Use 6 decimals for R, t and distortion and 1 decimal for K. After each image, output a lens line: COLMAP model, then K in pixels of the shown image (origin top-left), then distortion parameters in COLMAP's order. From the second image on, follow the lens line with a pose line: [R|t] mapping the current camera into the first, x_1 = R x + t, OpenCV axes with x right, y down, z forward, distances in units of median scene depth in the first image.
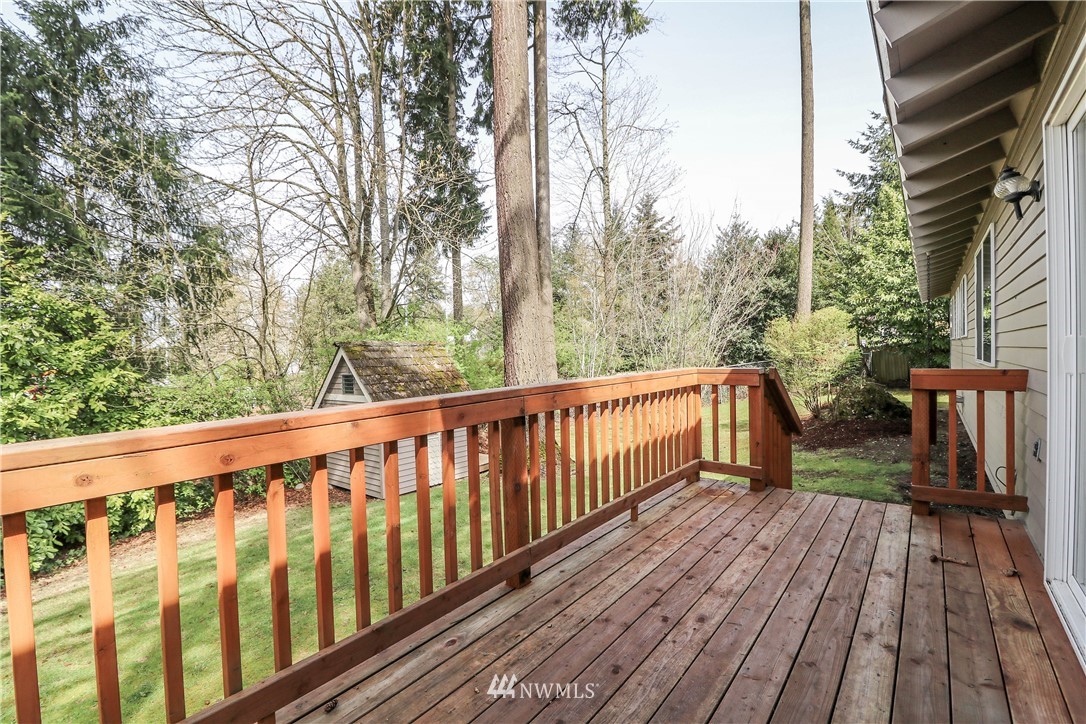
lens RADIAL K [[503.3, 0, 543.5], [0, 503.3, 365.1], [0, 0, 1]] dist [-0.010844, -0.000685]
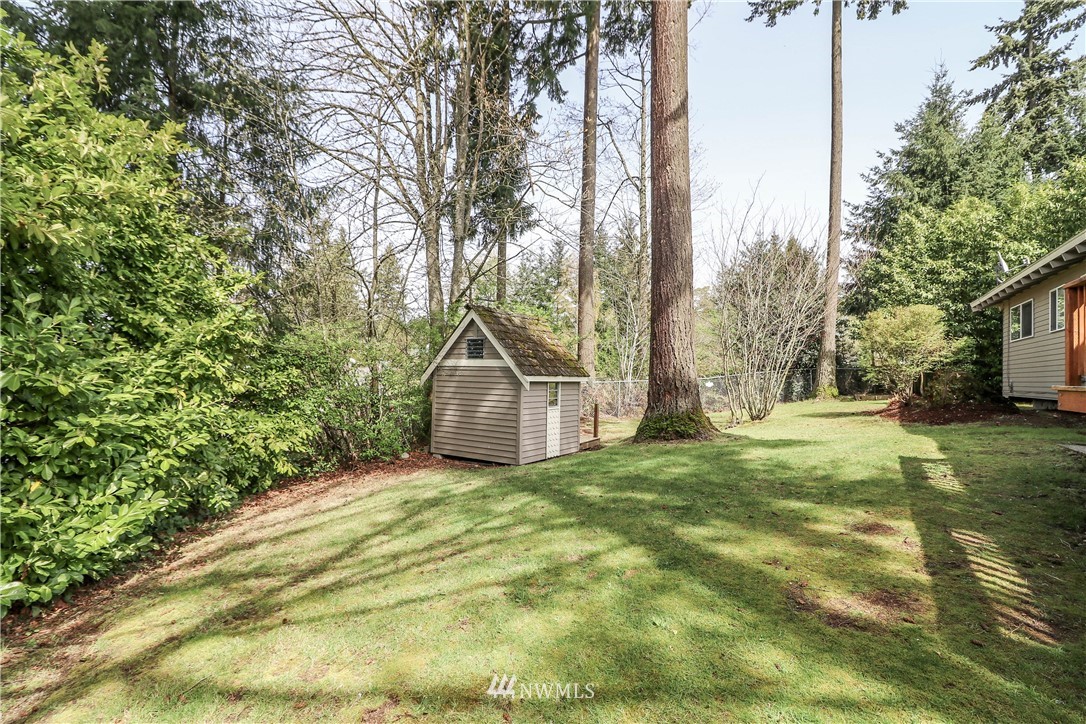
lens RADIAL K [[503.3, 0, 542.2], [0, 503.3, 363.7], [0, 0, 1]] dist [-0.010844, -0.000685]
pose [[0.992387, 0.053639, 0.110860, -0.181912], [-0.048346, 0.997583, -0.049900, 0.054413], [-0.113269, 0.044160, 0.992583, 0.010436]]
